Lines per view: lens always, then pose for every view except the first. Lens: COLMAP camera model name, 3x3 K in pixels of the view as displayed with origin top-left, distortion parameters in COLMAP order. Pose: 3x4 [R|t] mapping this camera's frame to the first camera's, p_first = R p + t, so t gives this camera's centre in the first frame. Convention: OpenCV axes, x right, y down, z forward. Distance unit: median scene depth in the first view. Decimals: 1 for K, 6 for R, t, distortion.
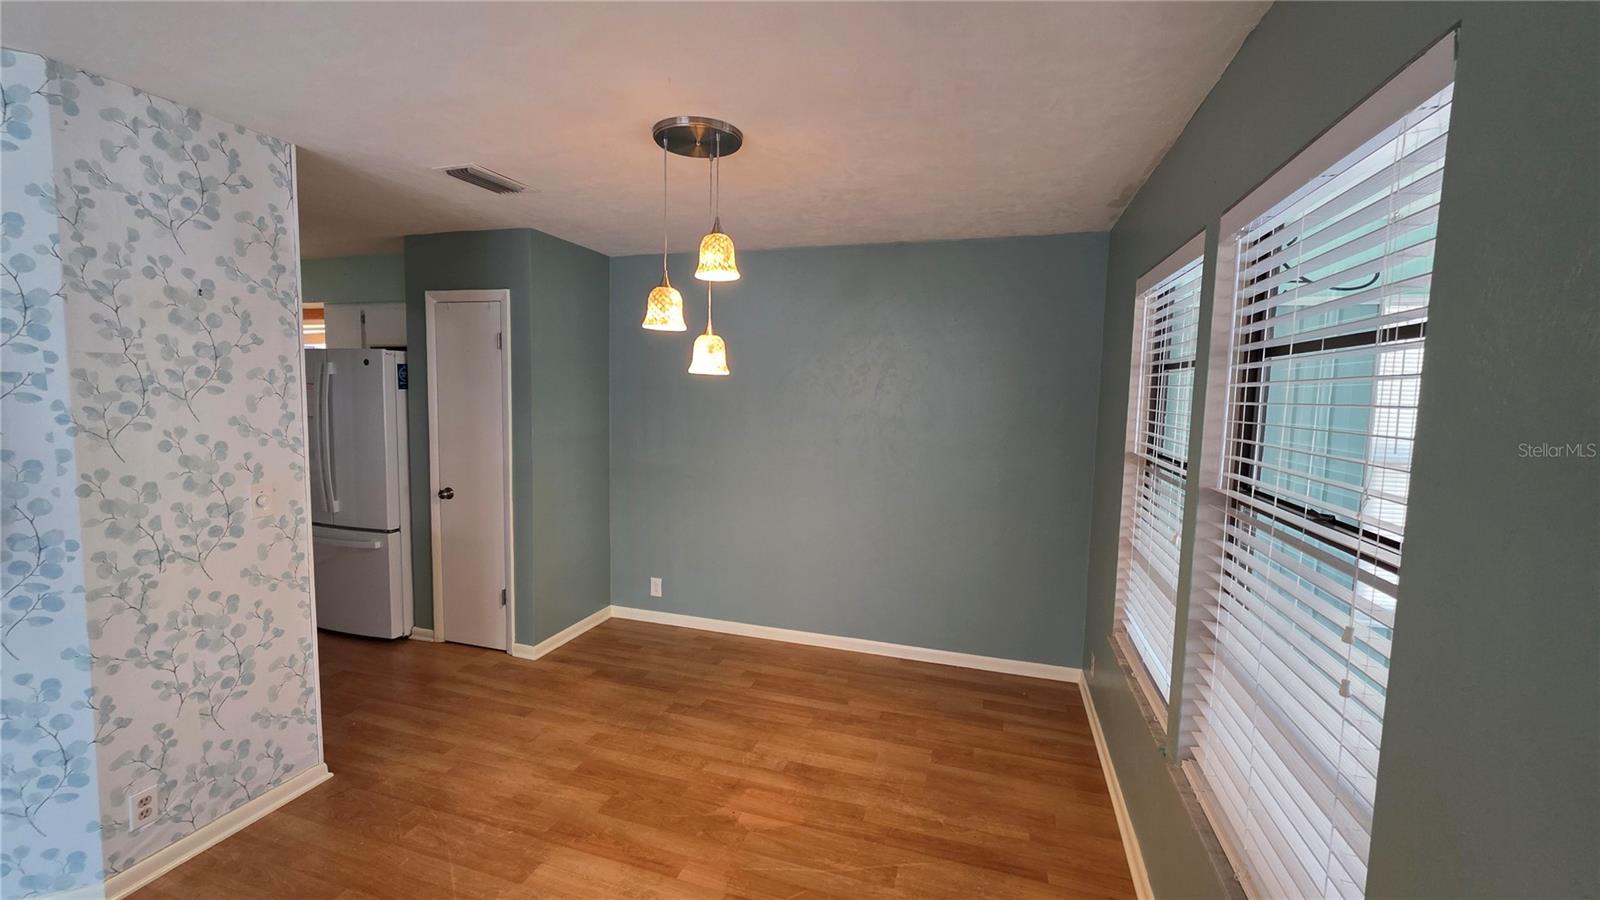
lens RADIAL K [[638.9, 0, 801.6], [0, 638.9, 444.3], [0, 0, 1]] dist [0.001984, 0.000562]
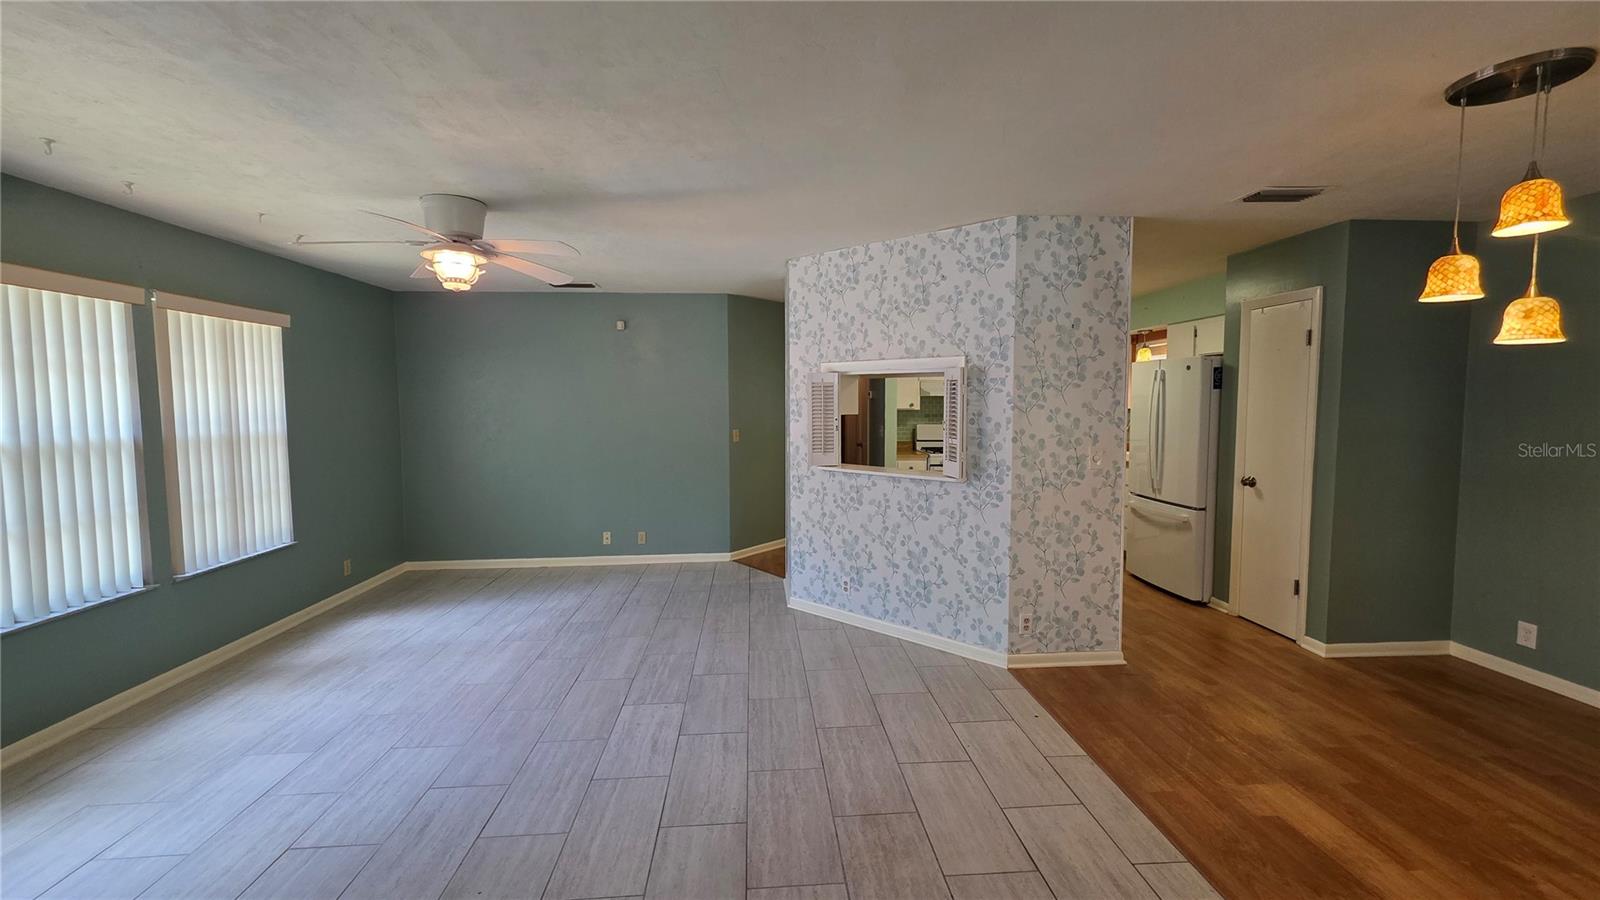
lens RADIAL K [[638.9, 0, 796.6], [0, 638.9, 442.7], [0, 0, 1]] dist [0.001984, 0.000562]
pose [[0.363172, 0.037809, -0.930955, 0.299458], [-0.067879, 0.997595, 0.014035, 0.075583], [0.929246, 0.058095, 0.364865, -0.210683]]
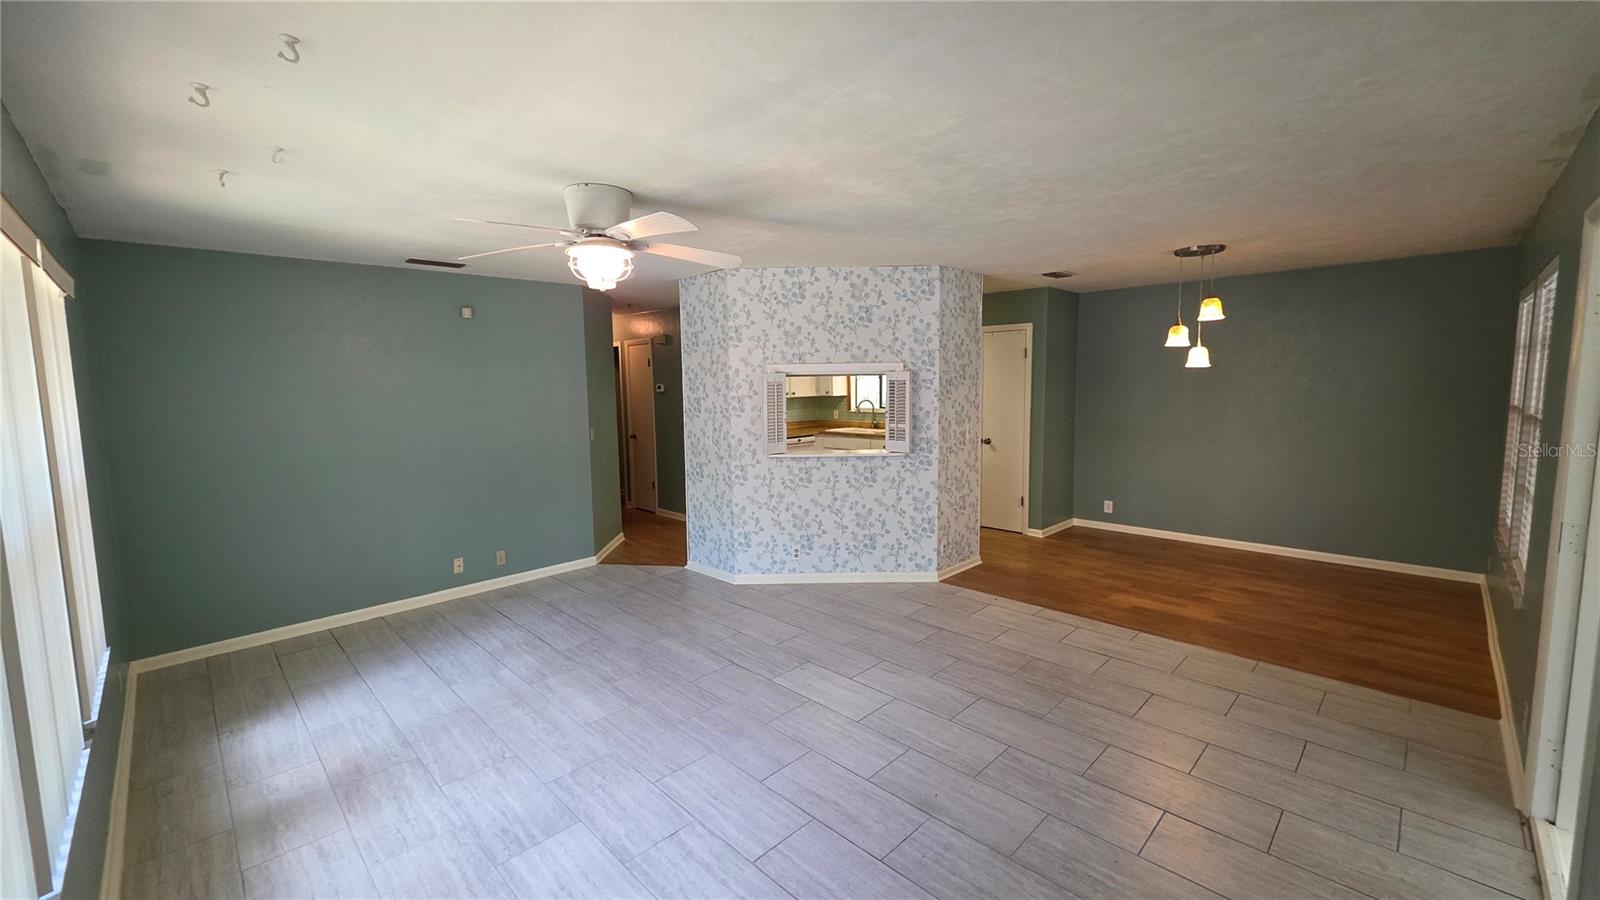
lens RADIAL K [[638.9, 0, 798.0], [0, 638.9, 444.8], [0, 0, 1]] dist [0.001984, 0.000562]
pose [[0.882092, 0.009172, -0.470987, -0.293767], [-0.002886, 0.999897, 0.014067, 0.101520], [0.471068, -0.011049, 0.882028, -1.268027]]
